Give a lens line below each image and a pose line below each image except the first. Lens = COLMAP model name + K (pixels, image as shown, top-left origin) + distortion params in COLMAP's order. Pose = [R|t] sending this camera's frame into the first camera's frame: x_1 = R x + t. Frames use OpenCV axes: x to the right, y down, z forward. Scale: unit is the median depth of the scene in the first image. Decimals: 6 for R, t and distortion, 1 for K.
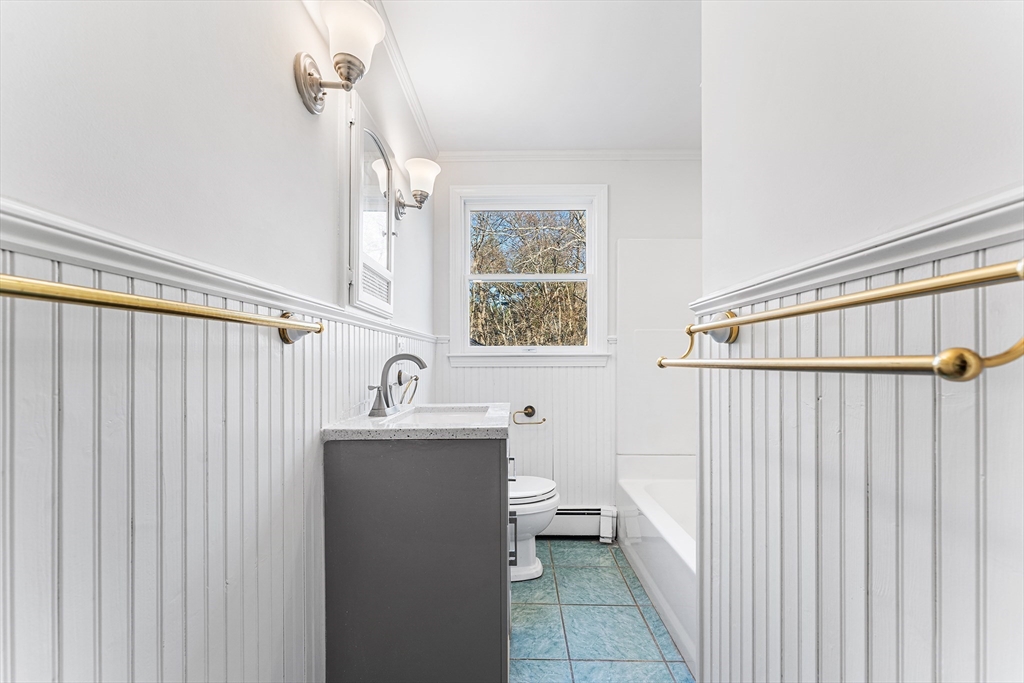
lens RADIAL K [[419.5, 0, 507.8], [0, 419.5, 360.8], [0, 0, 1]] dist [0.000879, 0.000156]
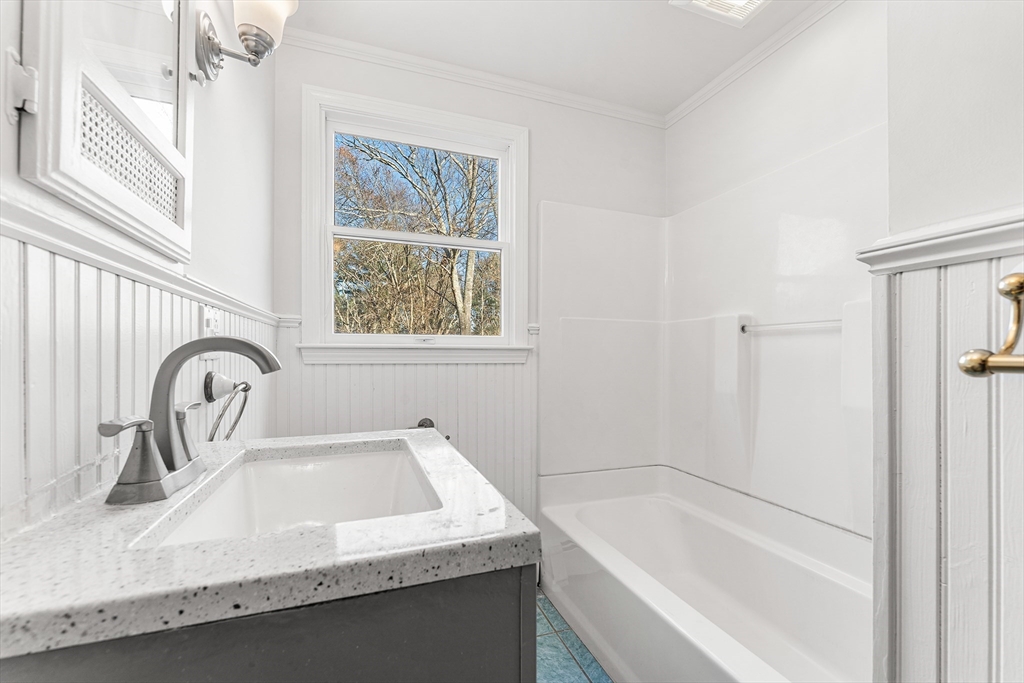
lens RADIAL K [[419.5, 0, 507.7], [0, 419.5, 359.8], [0, 0, 1]] dist [0.000879, 0.000156]
pose [[0.935379, 0.003623, 0.353628, -0.091314], [-0.007433, 0.999928, 0.009417, -0.000092], [-0.353569, -0.011437, 0.935339, 0.367122]]
